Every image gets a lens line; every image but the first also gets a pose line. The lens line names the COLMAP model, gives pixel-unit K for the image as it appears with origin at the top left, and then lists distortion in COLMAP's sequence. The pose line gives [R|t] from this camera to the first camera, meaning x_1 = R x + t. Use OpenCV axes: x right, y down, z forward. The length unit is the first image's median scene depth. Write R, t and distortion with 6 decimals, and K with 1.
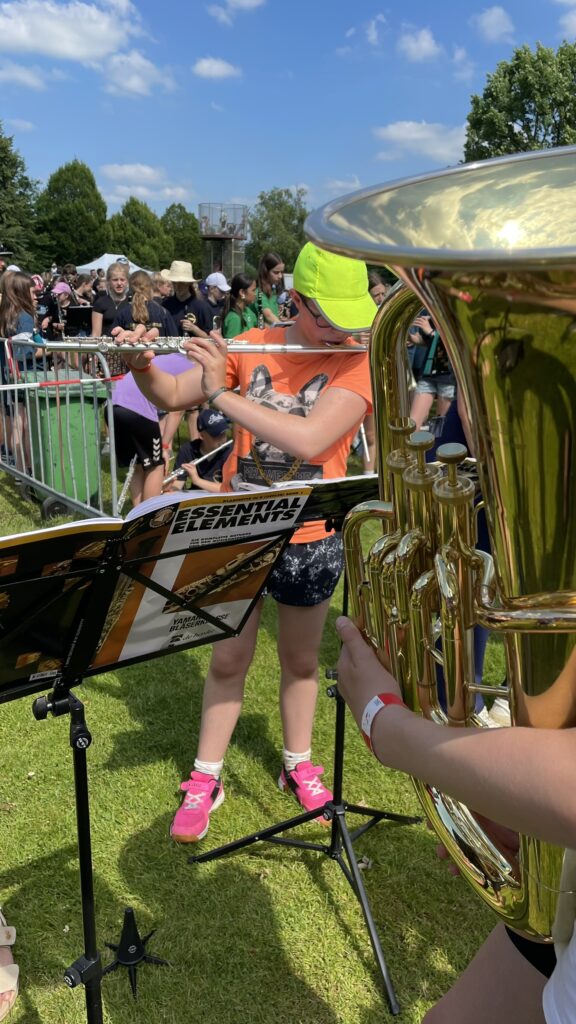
lens RADIAL K [[784.0, 0, 288.0], [0, 784.0, 512.0], [0, 0, 1]] dist [0.099621, -0.127036]
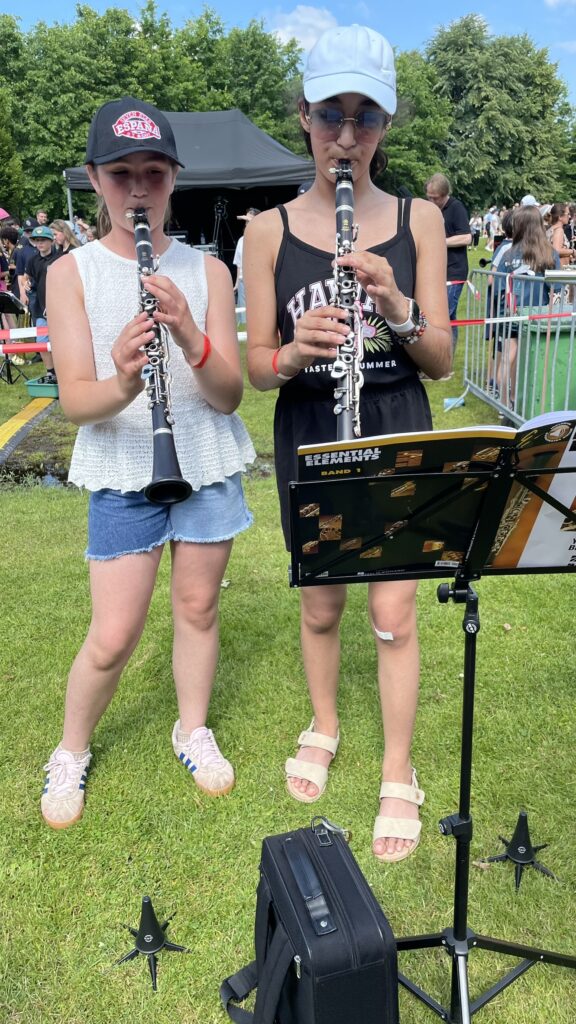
lens RADIAL K [[784.0, 0, 288.0], [0, 784.0, 512.0], [0, 0, 1]] dist [0.099621, -0.127036]
pose [[0.819460, 0.148135, -0.553662, 0.122123], [-0.106049, 0.988530, 0.107525, 0.030054], [0.563240, -0.029397, 0.825770, -0.076304]]
